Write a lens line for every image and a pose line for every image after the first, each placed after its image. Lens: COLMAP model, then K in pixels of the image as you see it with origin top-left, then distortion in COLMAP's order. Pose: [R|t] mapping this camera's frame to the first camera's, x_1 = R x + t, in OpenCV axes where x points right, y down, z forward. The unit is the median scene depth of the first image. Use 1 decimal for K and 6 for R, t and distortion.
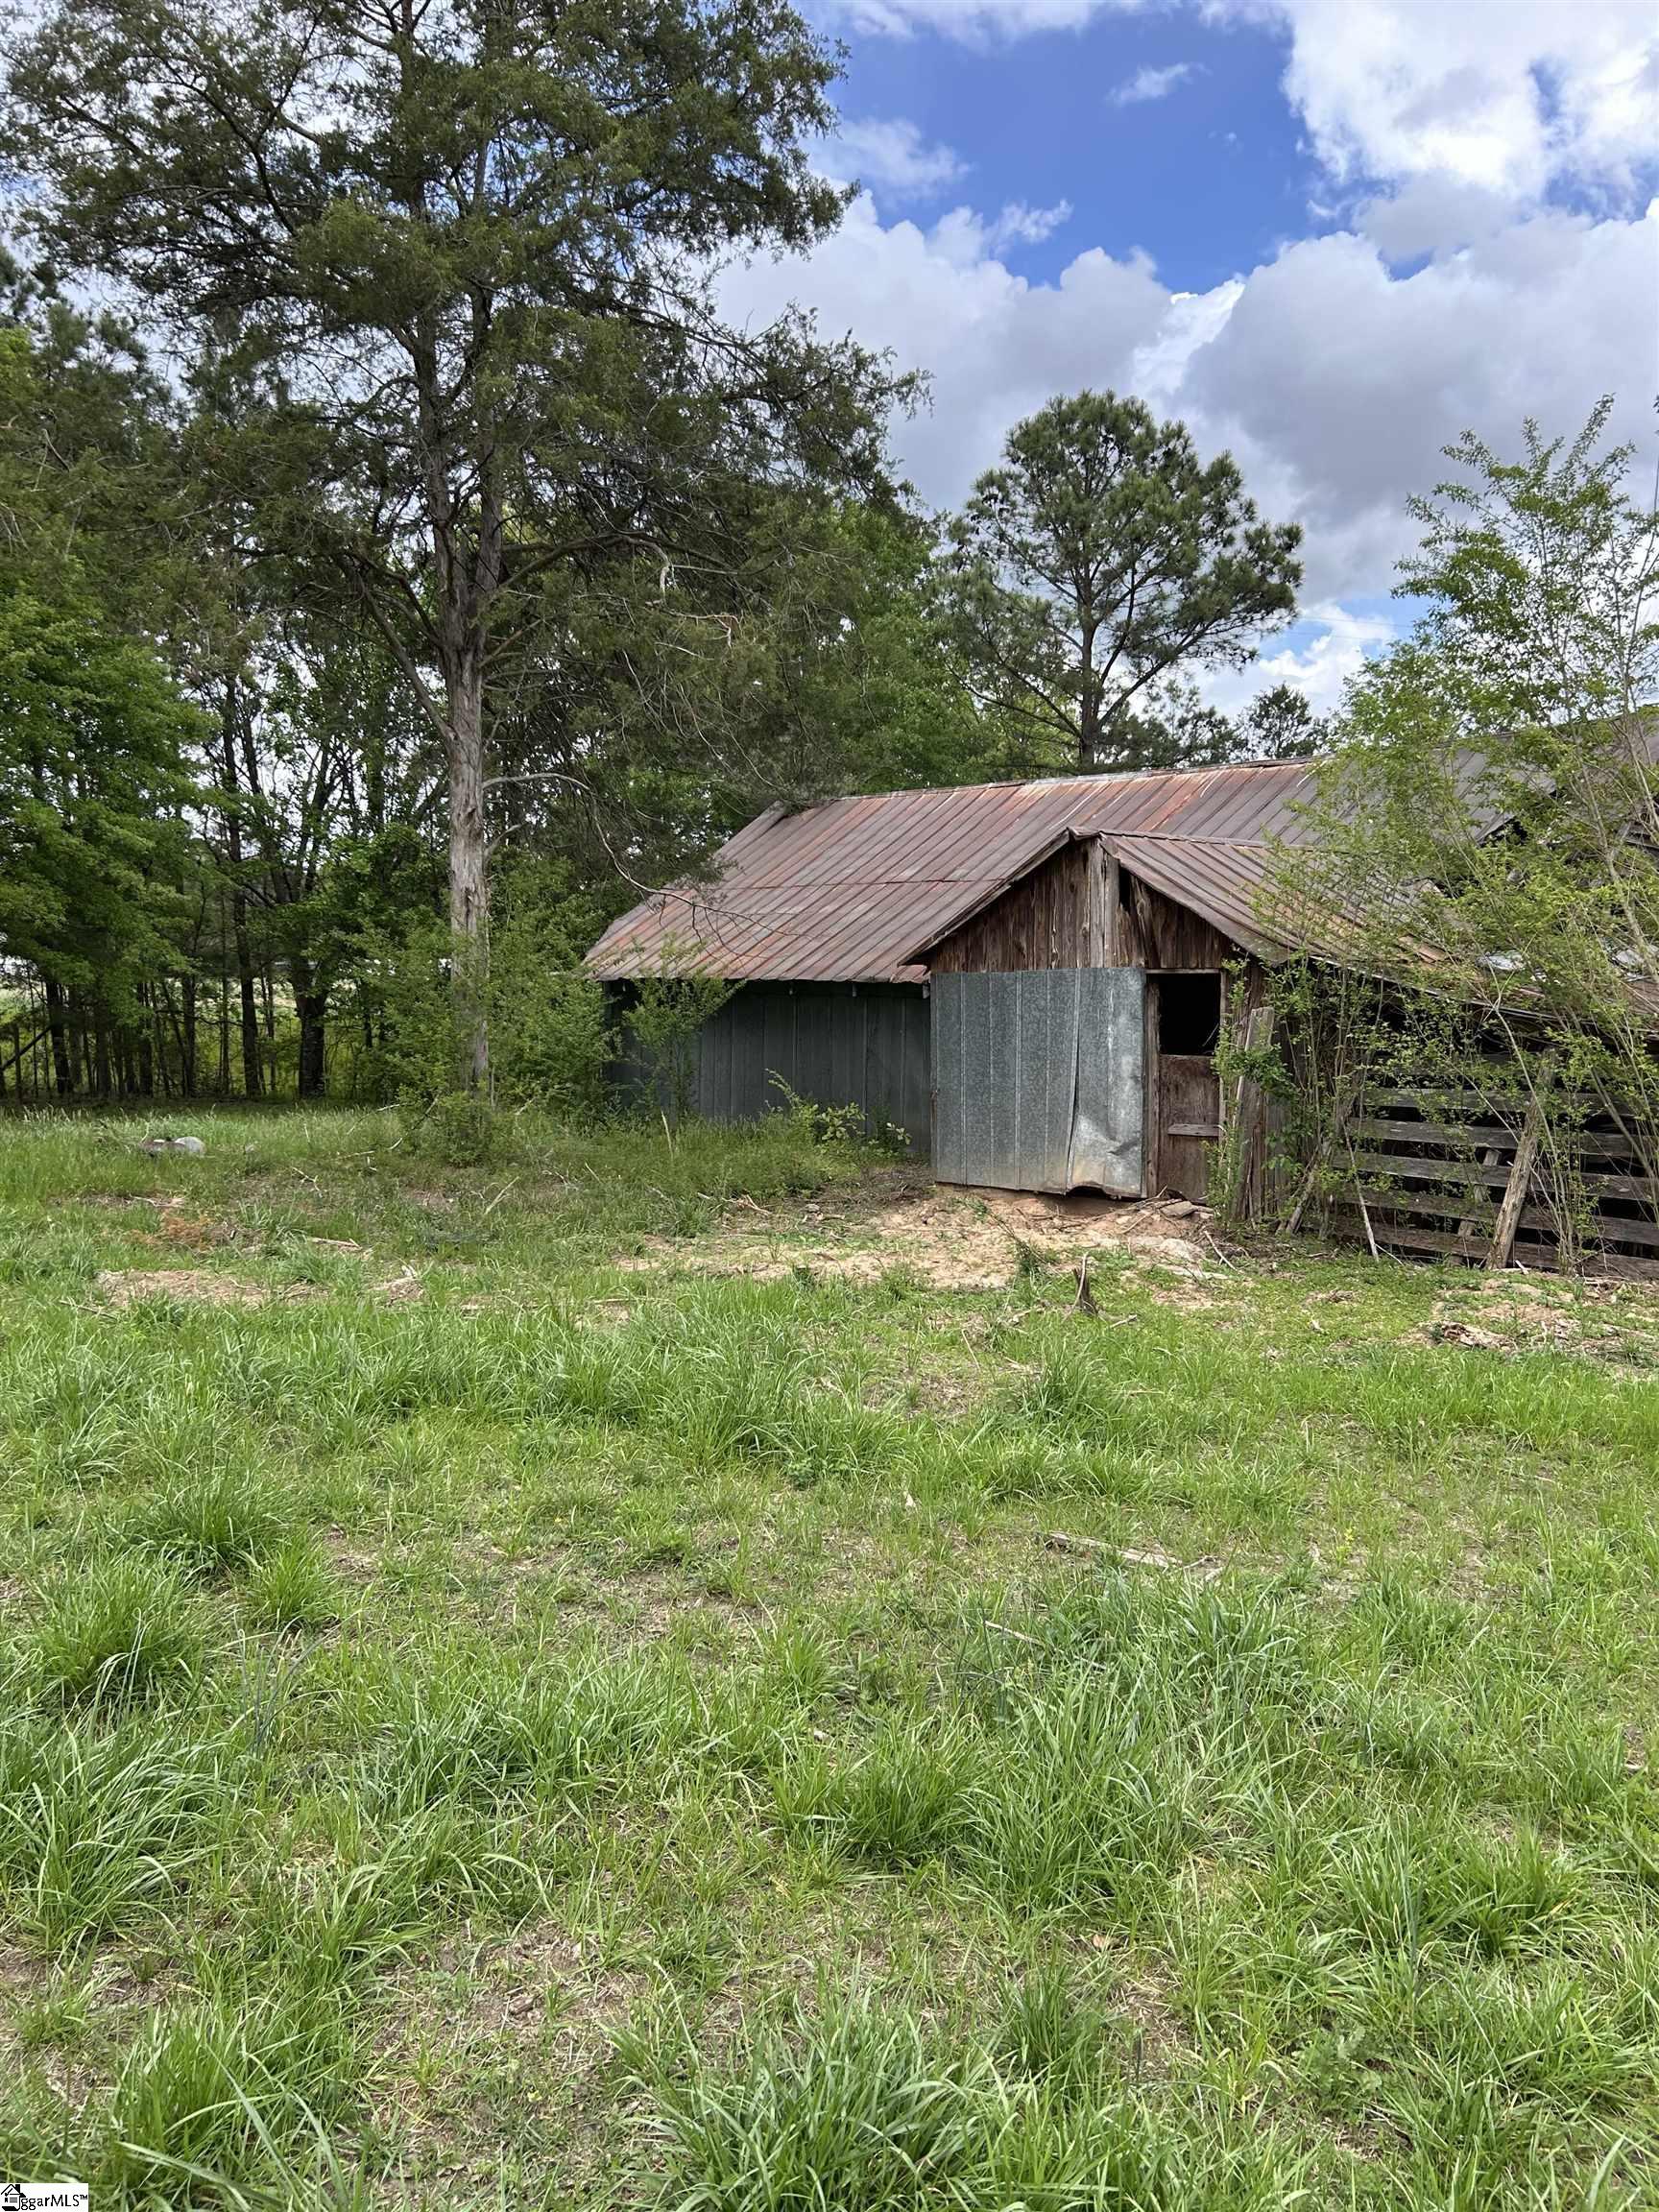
lens RADIAL K [[1789.8, 0, 833.2], [0, 1789.8, 1109.8], [0, 0, 1]] dist [0.068317, -0.066069]
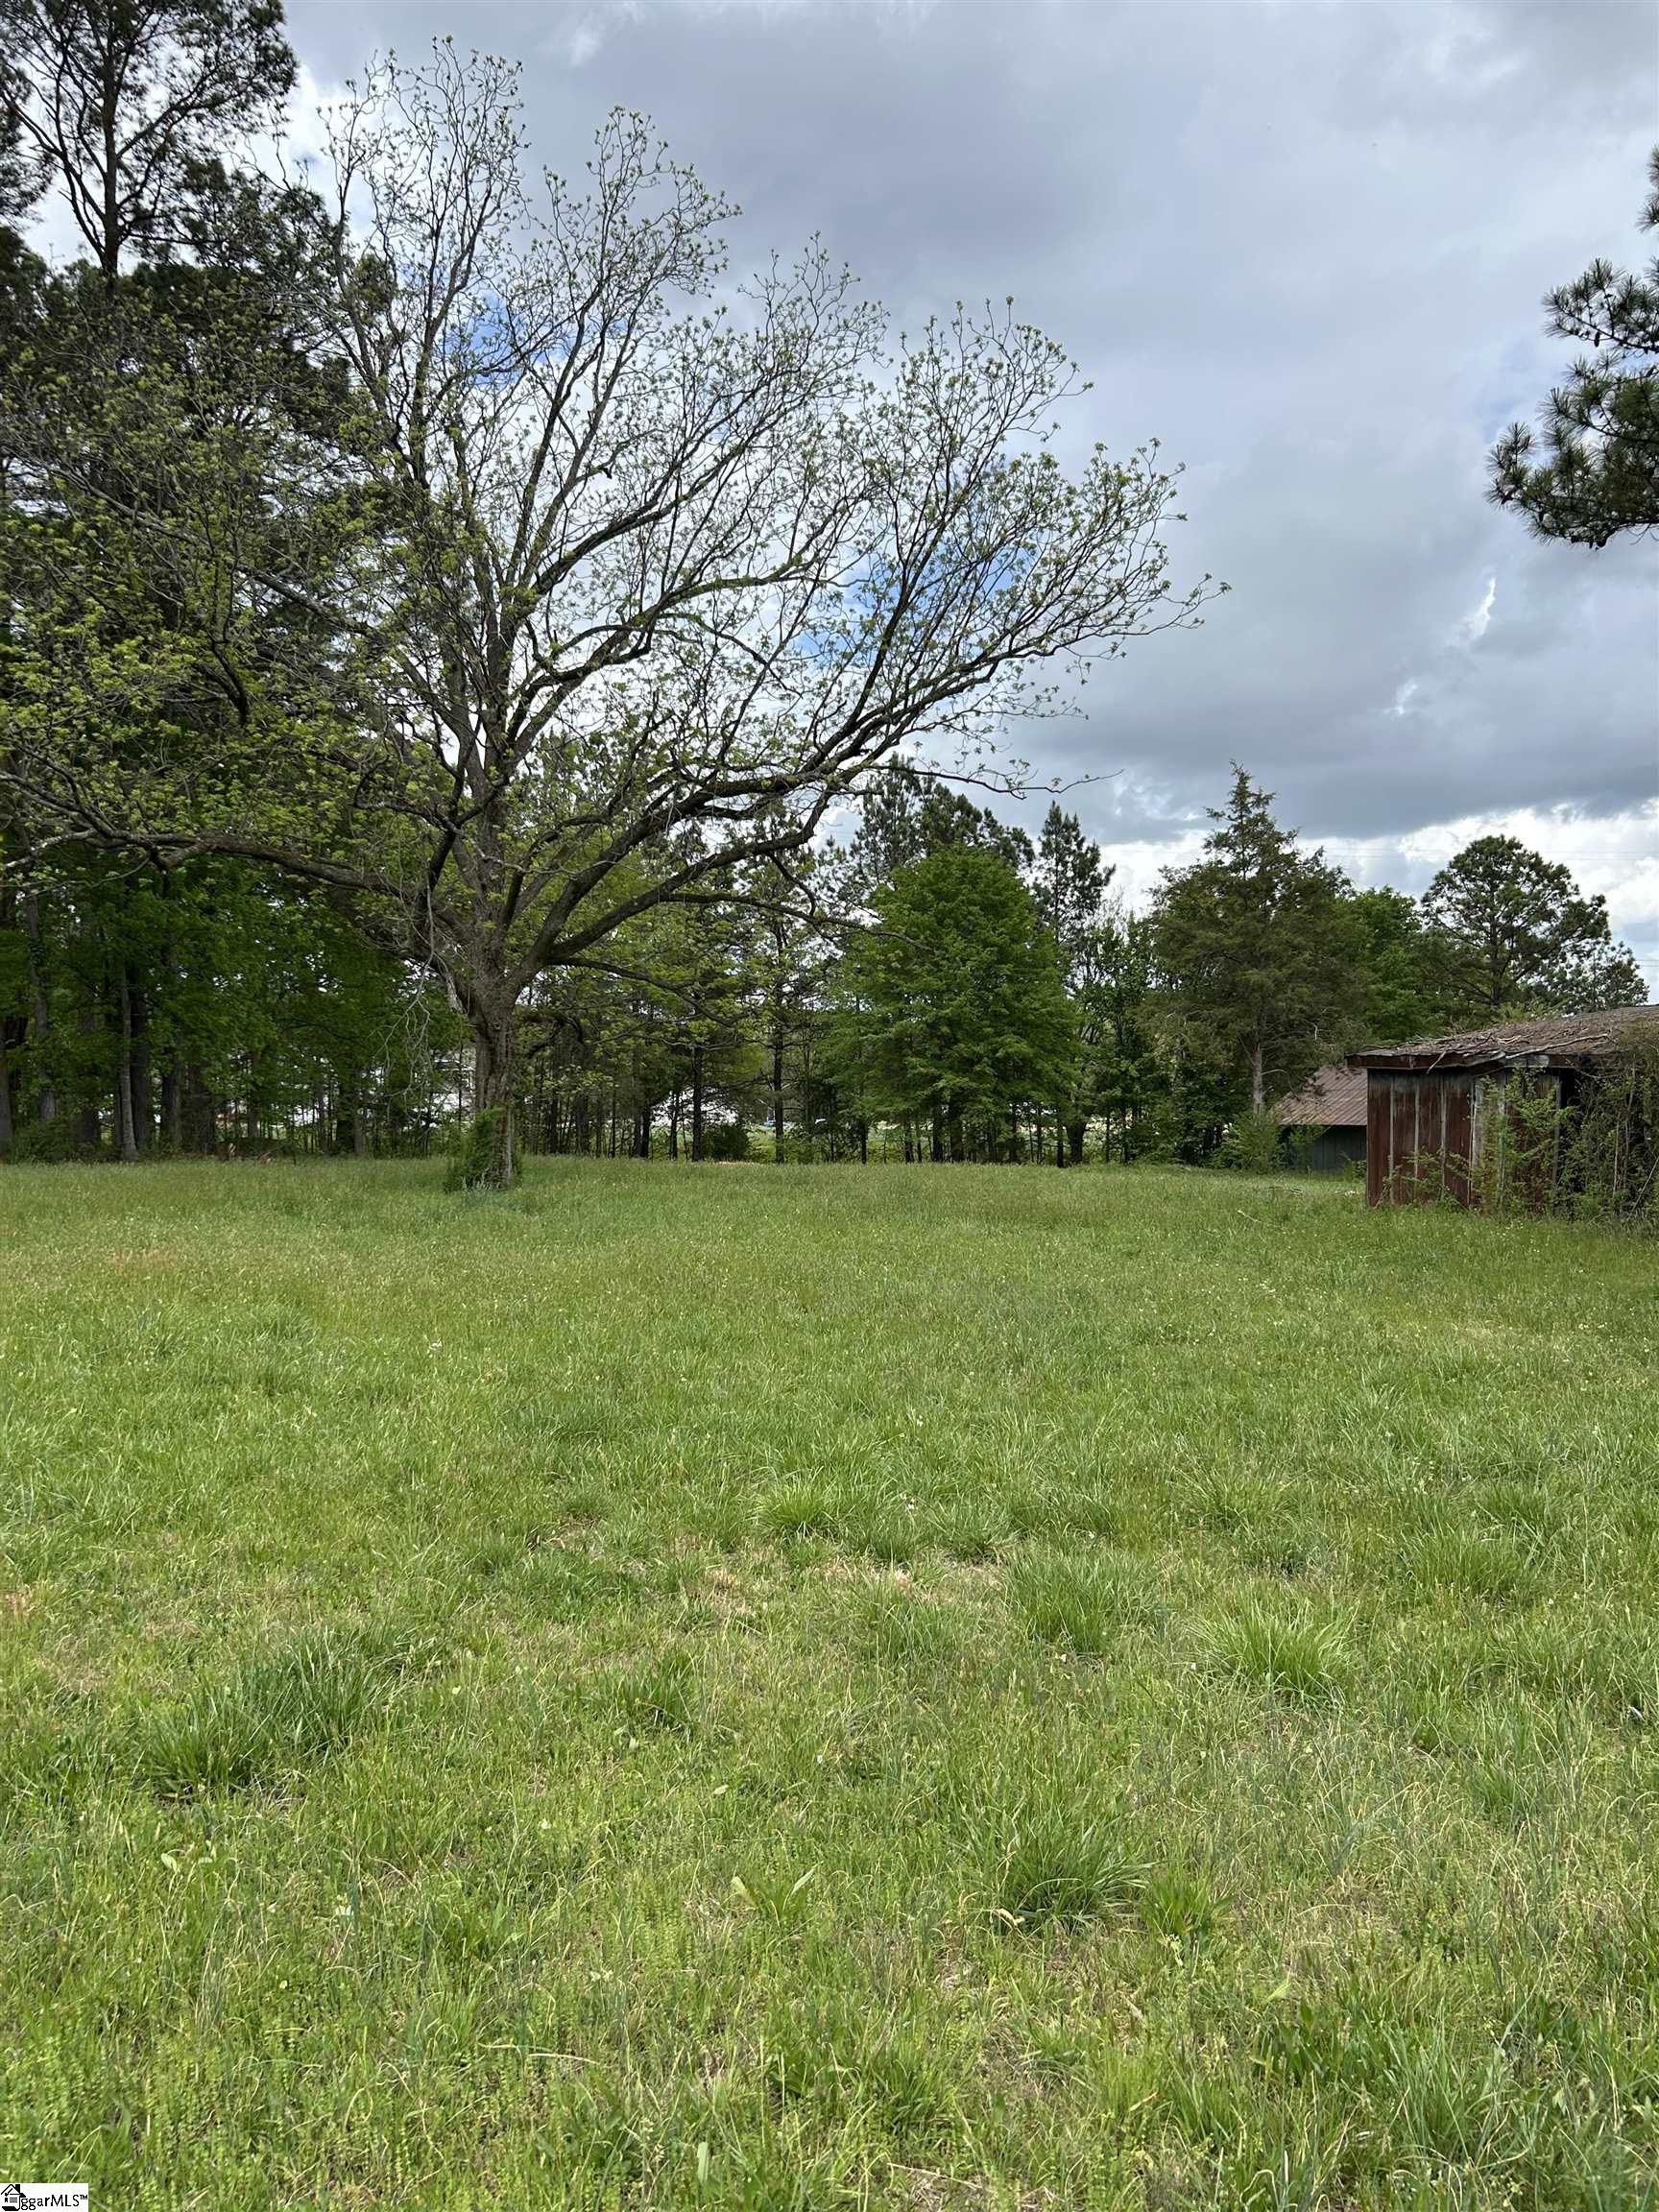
lens RADIAL K [[1811.8, 0, 832.3], [0, 1811.8, 1090.0], [0, 0, 1]] dist [0.057751, -0.074262]
pose [[0.959234, -0.010753, -0.282407, 0.004441], [-0.011656, 0.996920, -0.077548, 0.051916], [0.282371, 0.077678, 0.956155, -0.989749]]
